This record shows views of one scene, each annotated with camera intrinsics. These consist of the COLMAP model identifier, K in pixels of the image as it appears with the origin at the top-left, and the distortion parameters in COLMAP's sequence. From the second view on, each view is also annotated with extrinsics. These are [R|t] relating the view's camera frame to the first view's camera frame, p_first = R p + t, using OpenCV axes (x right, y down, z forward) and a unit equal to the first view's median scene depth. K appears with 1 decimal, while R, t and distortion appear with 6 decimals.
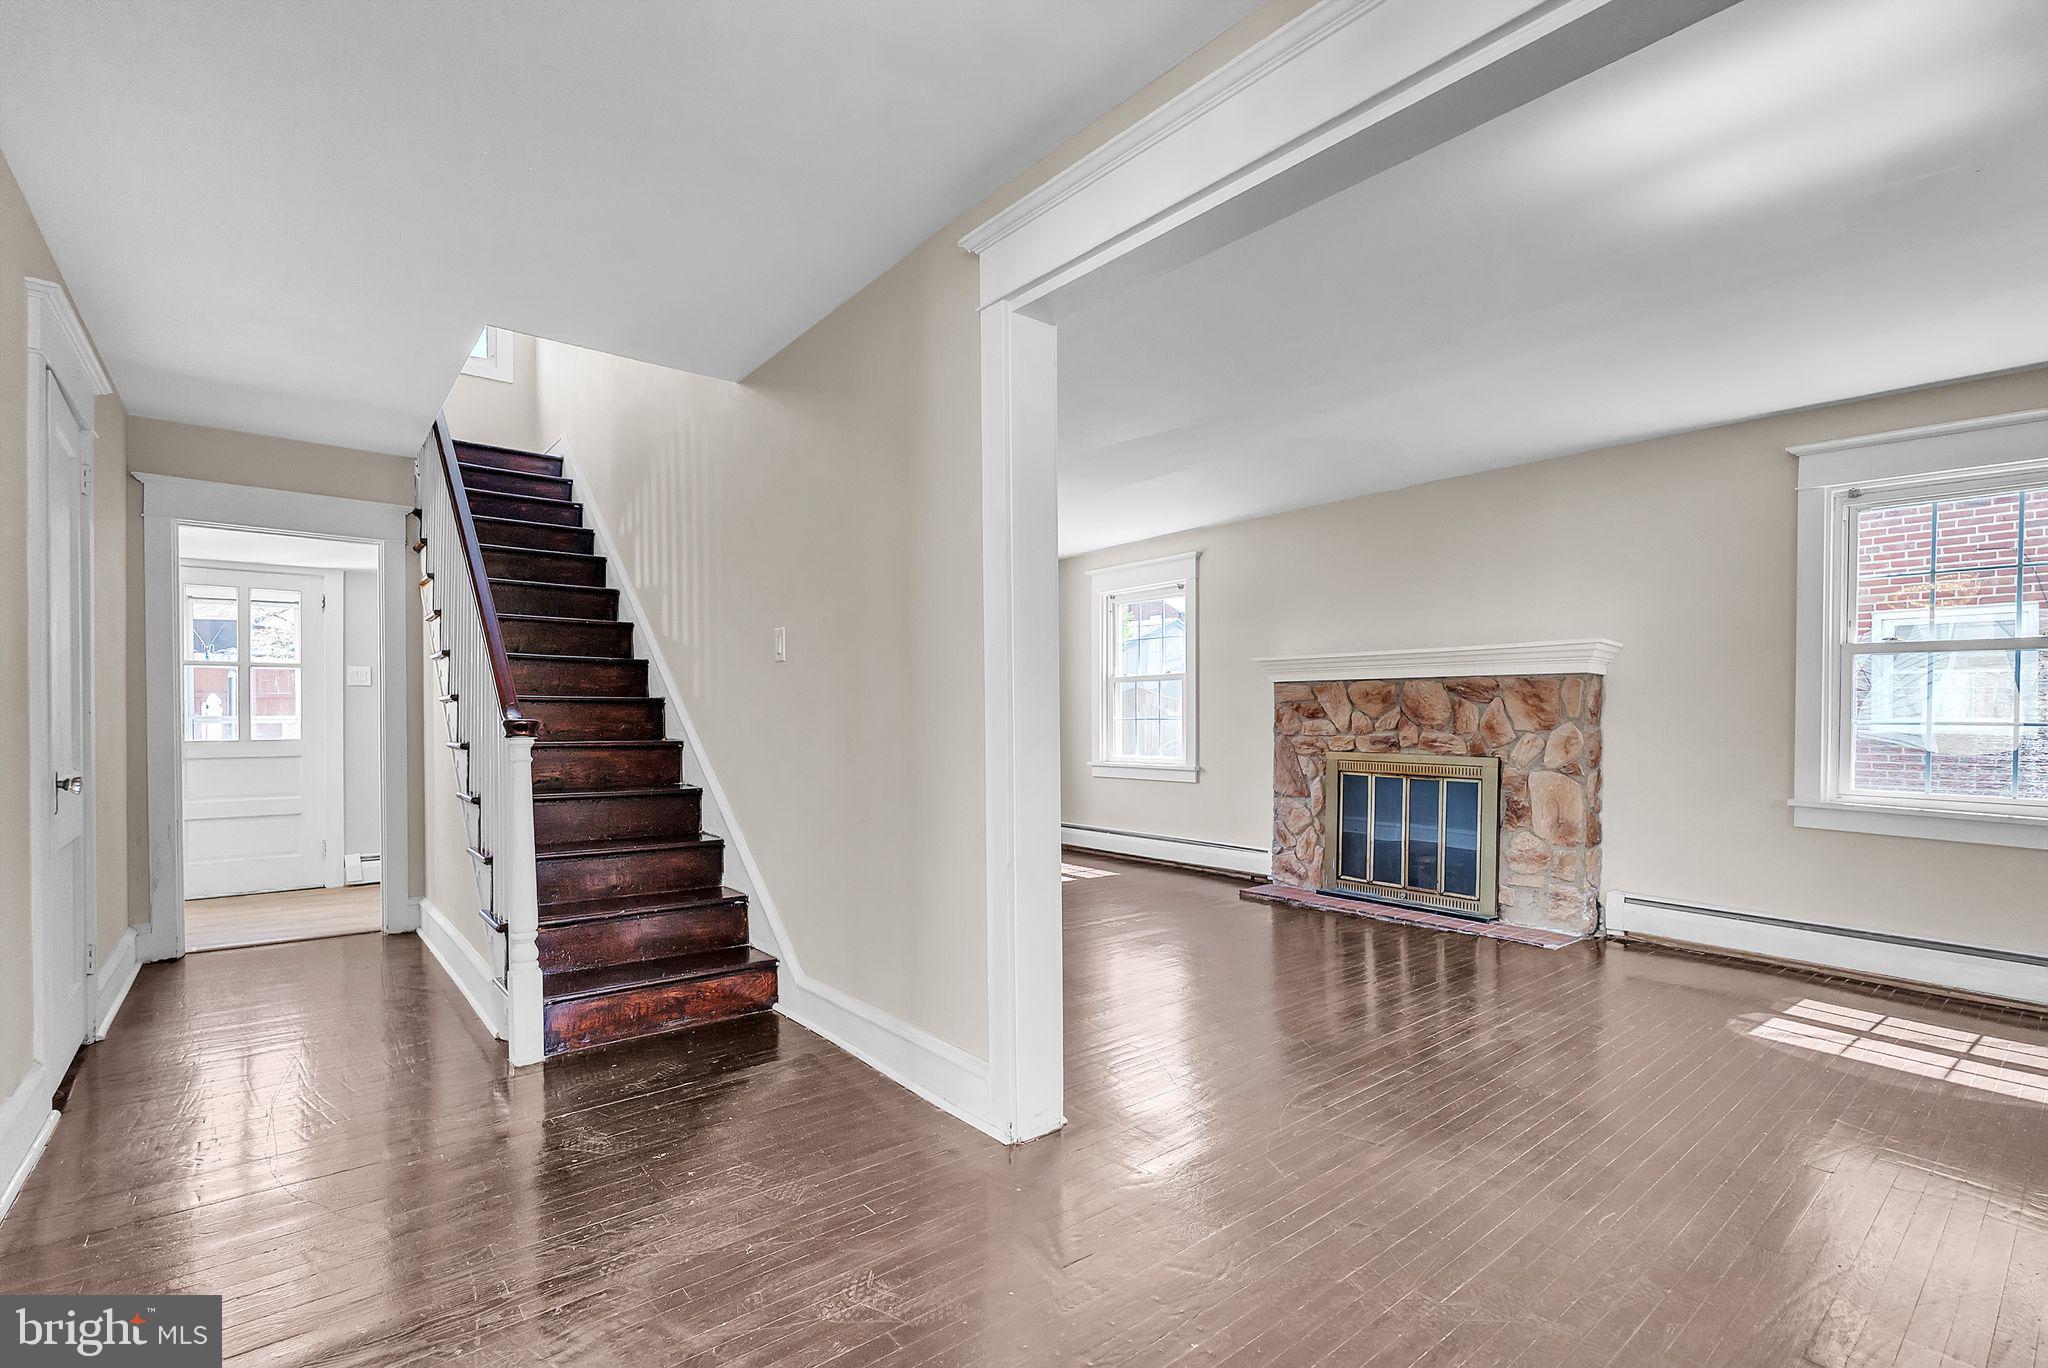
lens RADIAL K [[936.3, 0, 1029.7], [0, 936.3, 717.7], [0, 0, 1]] dist [0.005009, 0.000356]
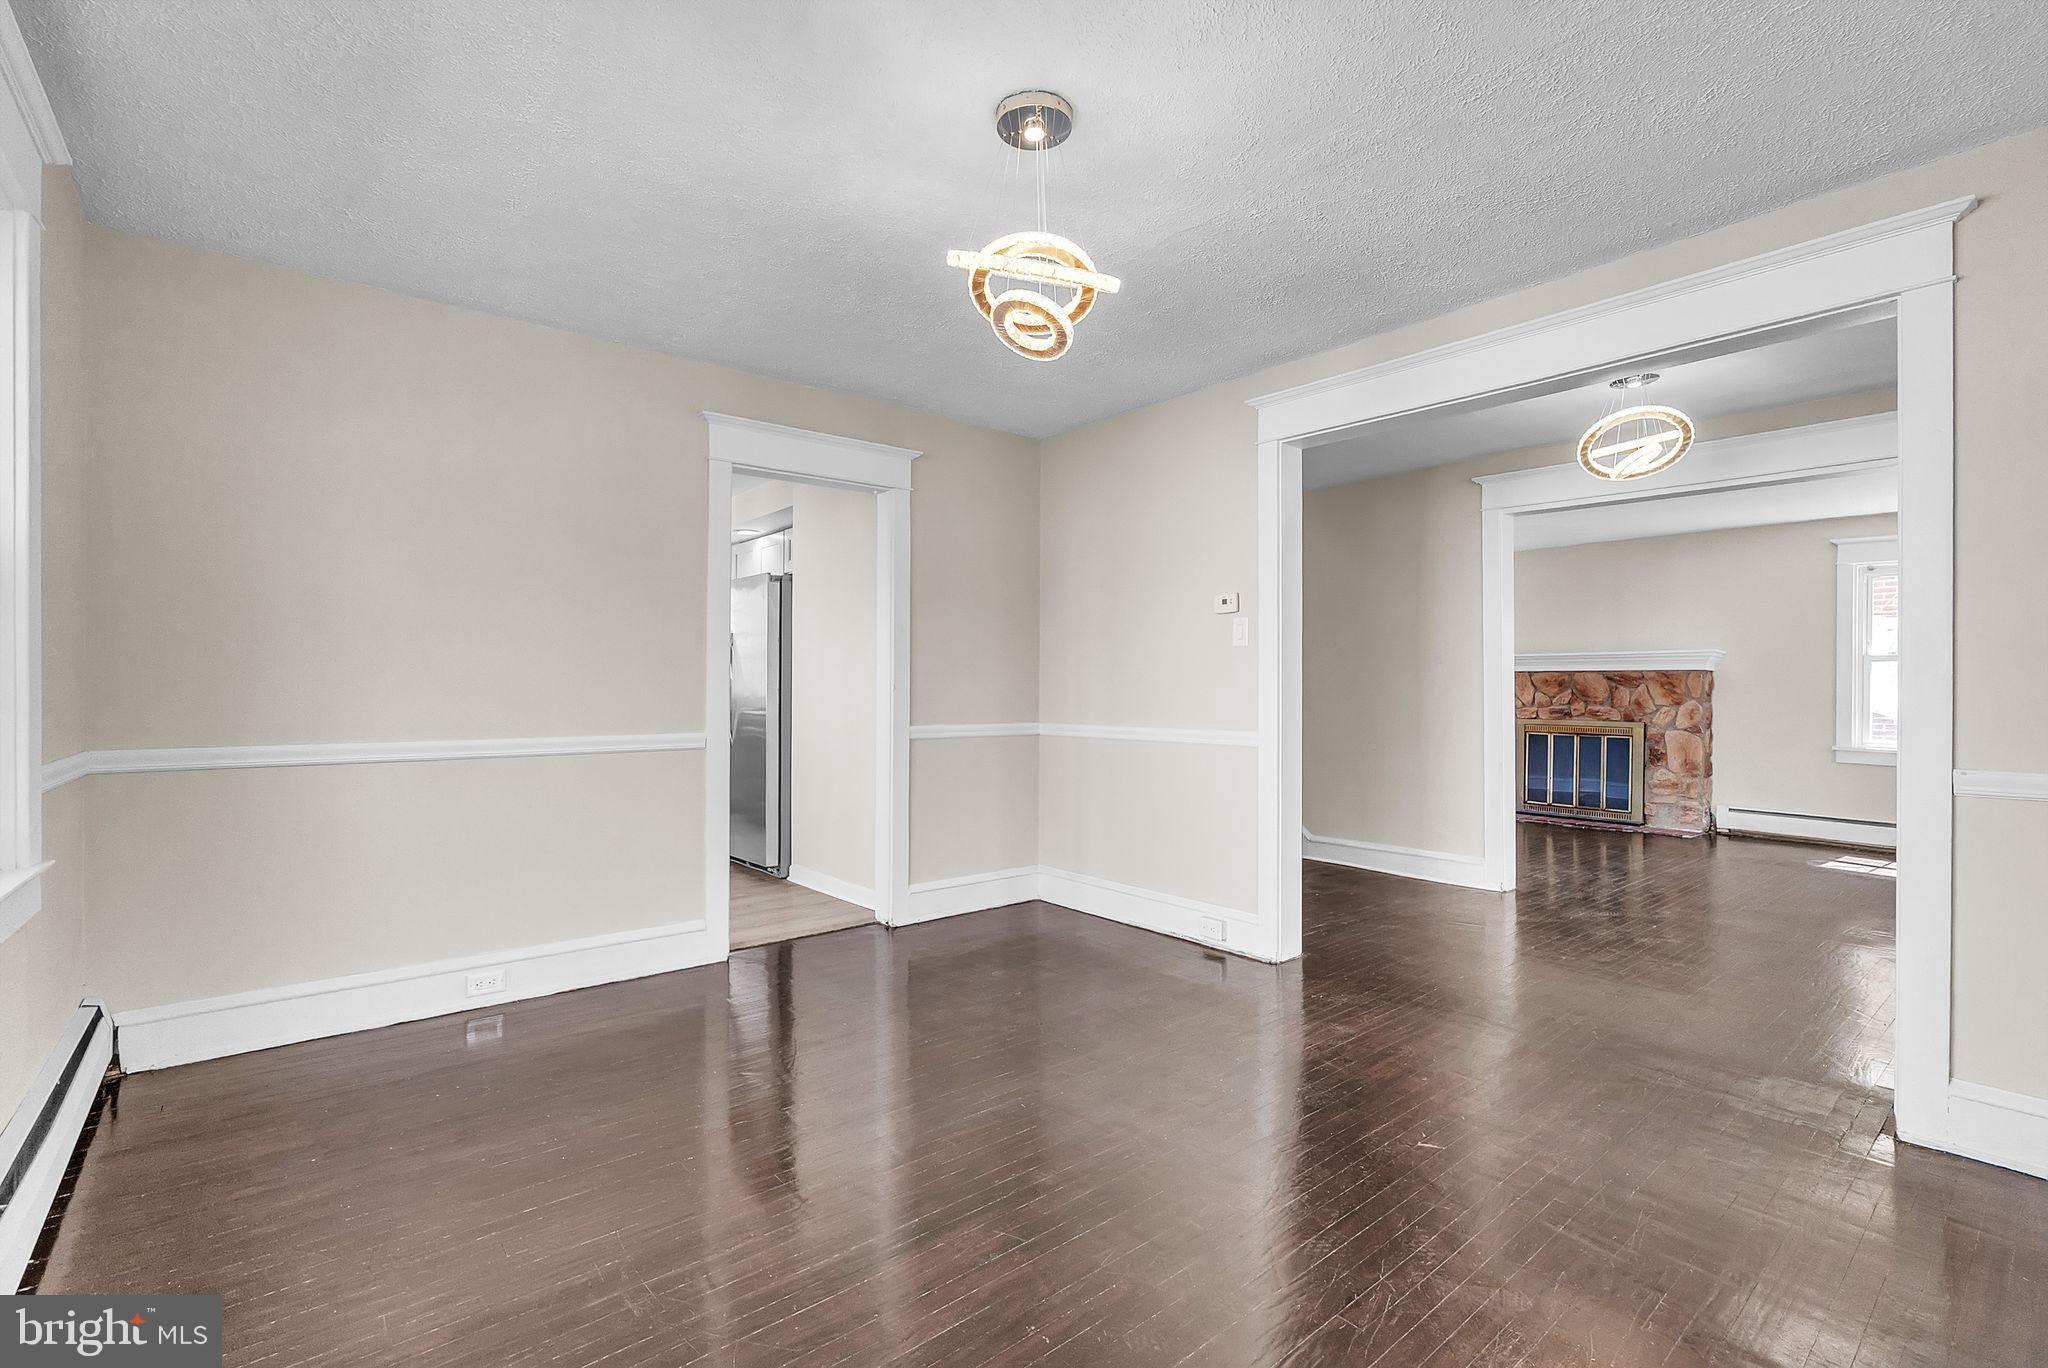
lens RADIAL K [[936.3, 0, 1015.8], [0, 936.3, 679.3], [0, 0, 1]] dist [0.005009, 0.000356]
pose [[0.999773, 0.006321, 0.020331, -0.619840], [-0.005996, 0.999854, -0.016012, 0.001906], [-0.020430, 0.015887, 0.999665, -0.590012]]
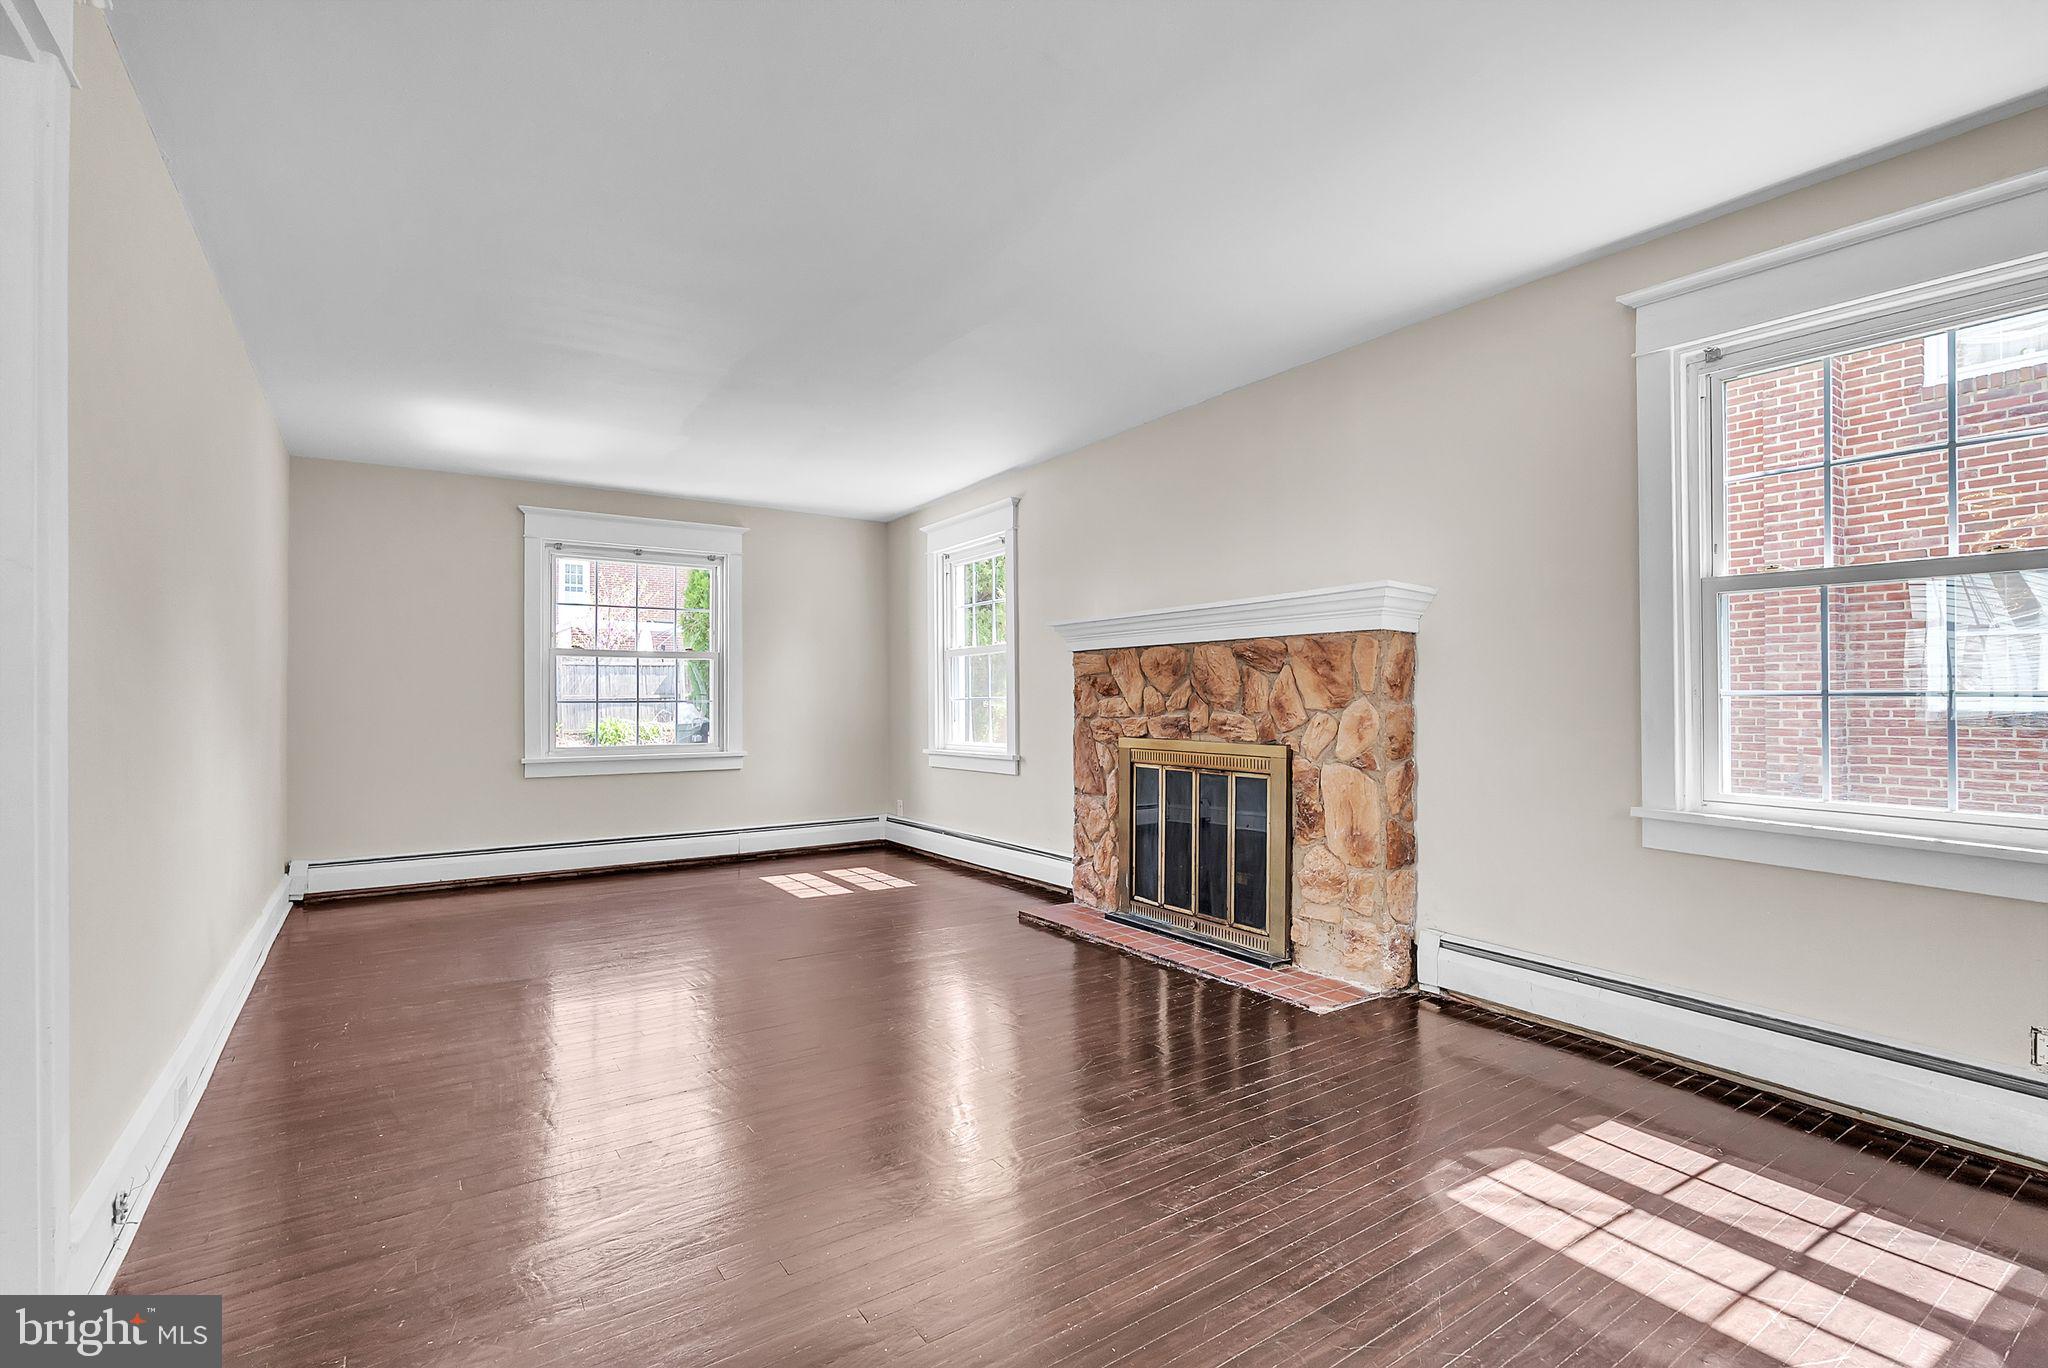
lens RADIAL K [[936.3, 0, 1046.8], [0, 936.3, 679.0], [0, 0, 1]] dist [0.005009, 0.000356]
pose [[0.995667, -0.007911, -0.092658, 0.393460], [0.005628, 0.999675, -0.024877, 0.007273], [0.092825, 0.024247, 0.995387, 0.245894]]
